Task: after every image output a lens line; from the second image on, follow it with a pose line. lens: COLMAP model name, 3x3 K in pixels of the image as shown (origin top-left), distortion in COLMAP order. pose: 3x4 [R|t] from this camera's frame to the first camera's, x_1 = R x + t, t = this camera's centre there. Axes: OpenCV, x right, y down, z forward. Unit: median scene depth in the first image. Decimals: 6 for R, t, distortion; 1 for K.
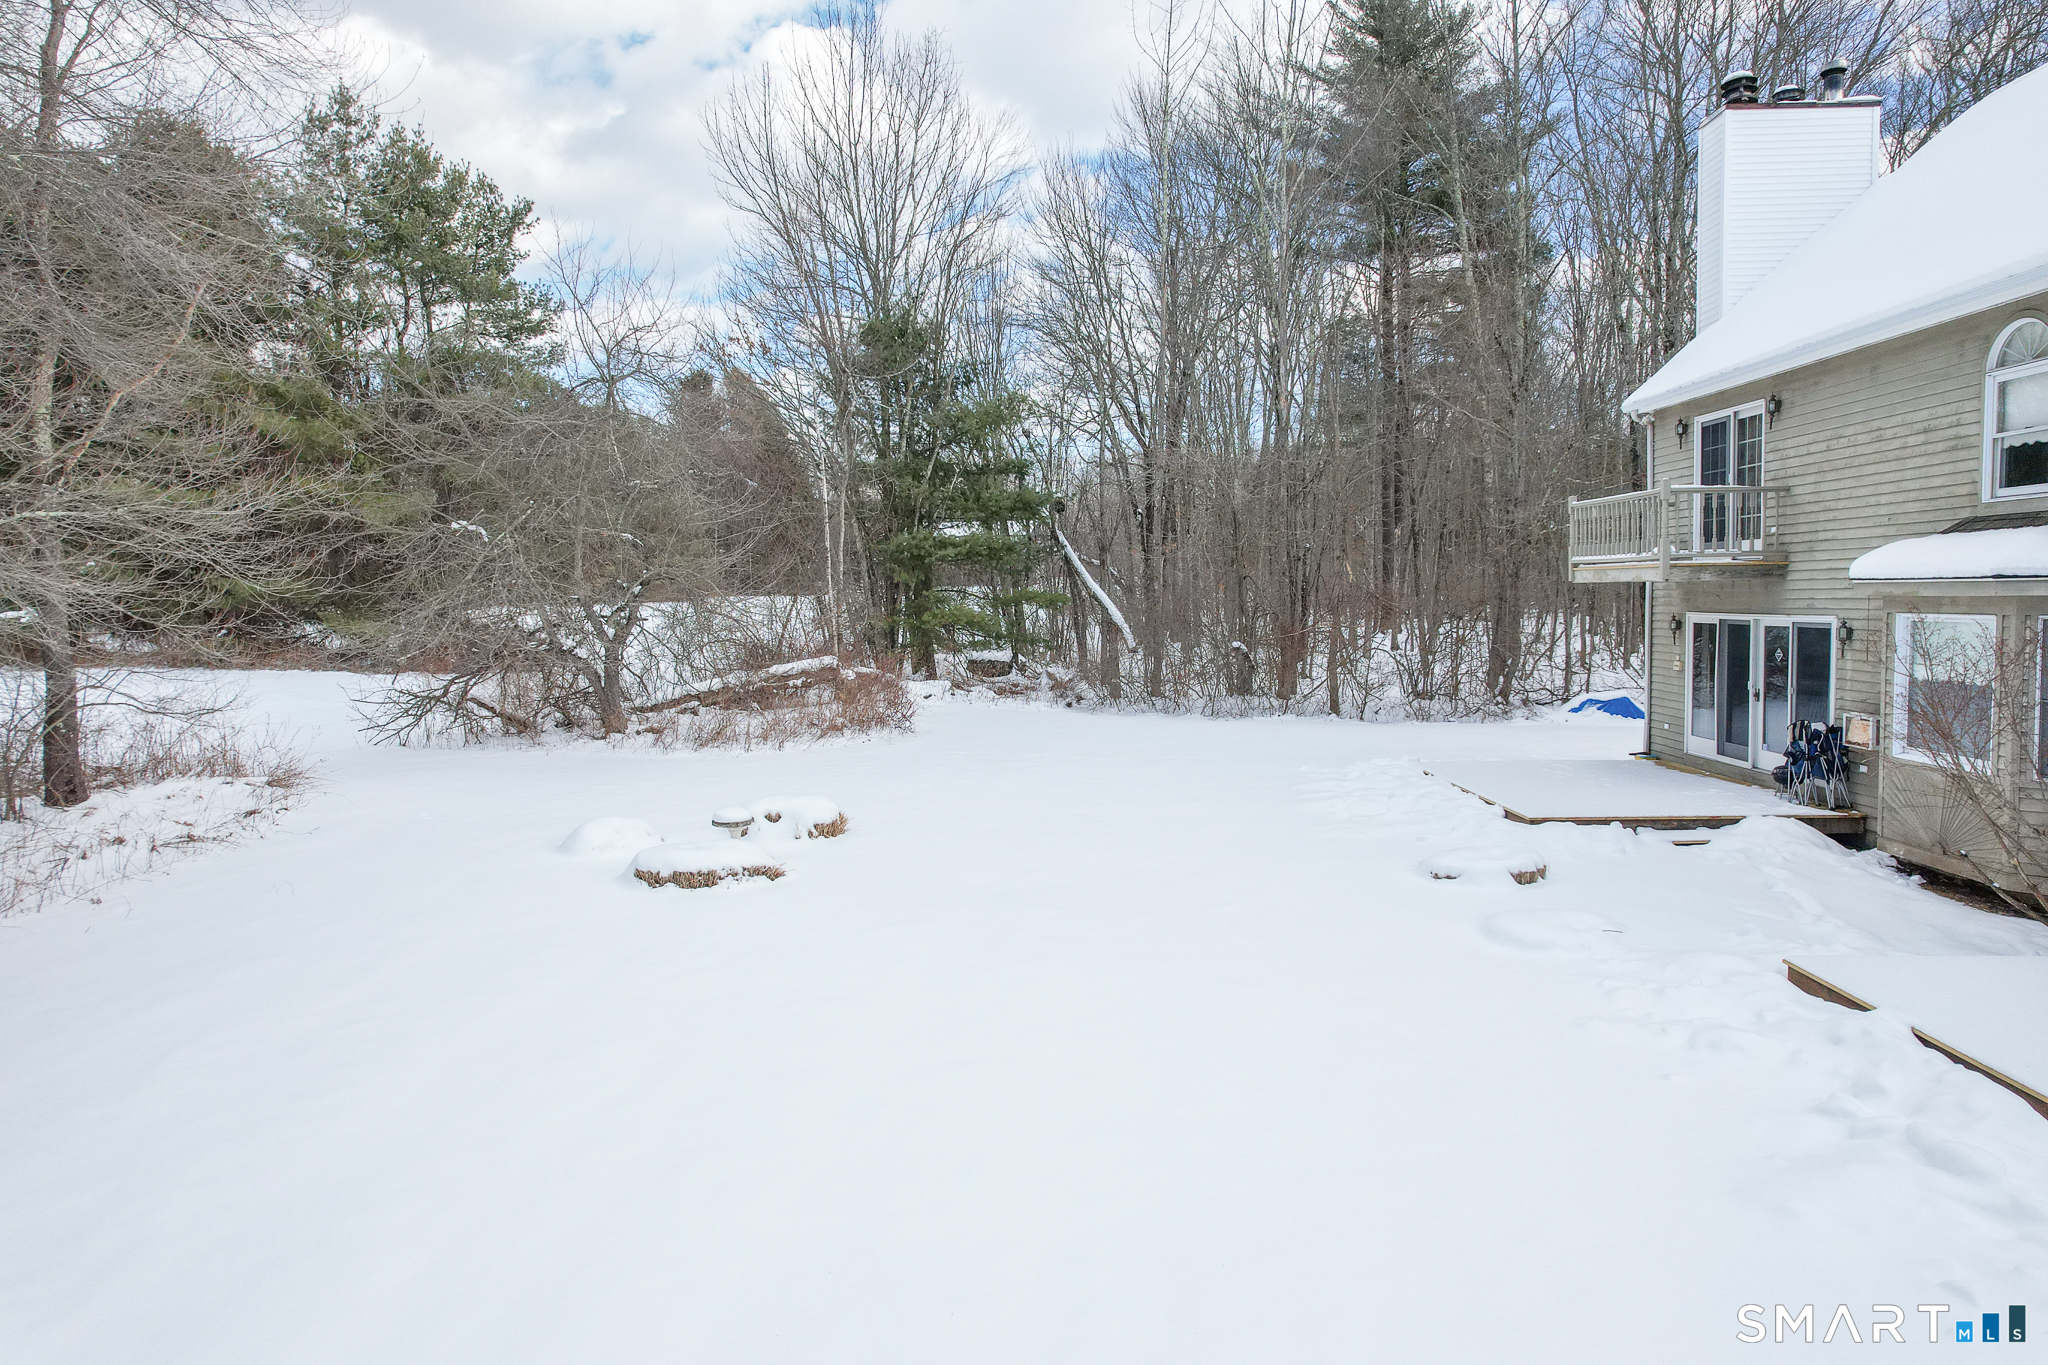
lens RADIAL K [[1306.6, 0, 1030.2], [0, 1306.6, 683.8], [0, 0, 1]] dist [-0.090059, 0.106085]
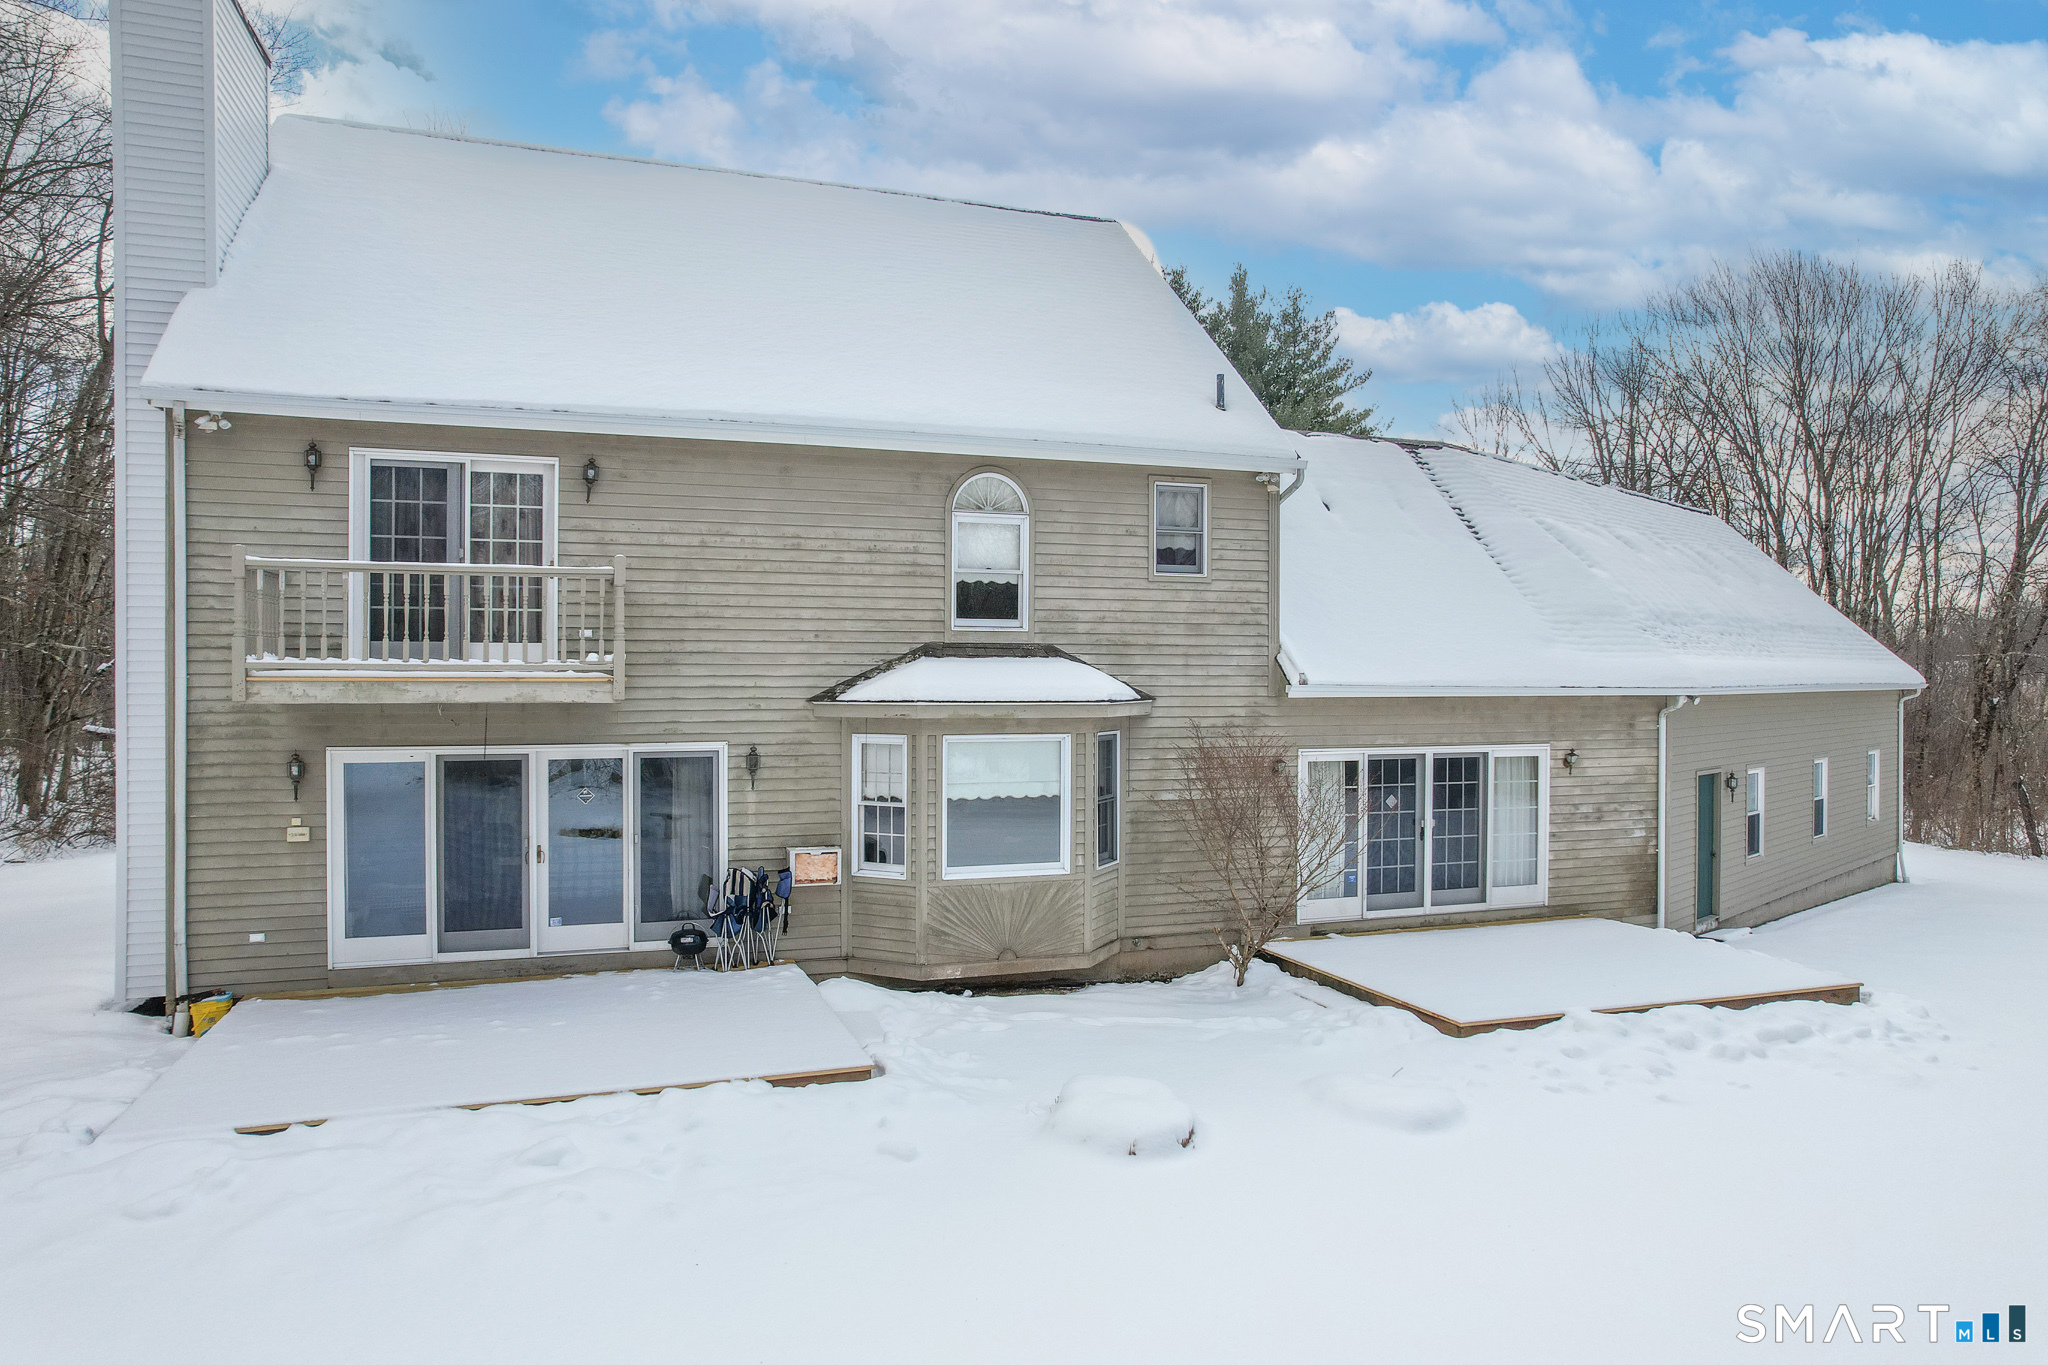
lens RADIAL K [[1306.6, 0, 1030.2], [0, 1306.6, 683.8], [0, 0, 1]] dist [-0.090059, 0.106085]
pose [[-0.339565, 0.000903, 0.940582, -0.277414], [0.065949, 0.997561, 0.022851, -0.105439], [-0.938268, 0.069790, -0.338796, 1.183495]]
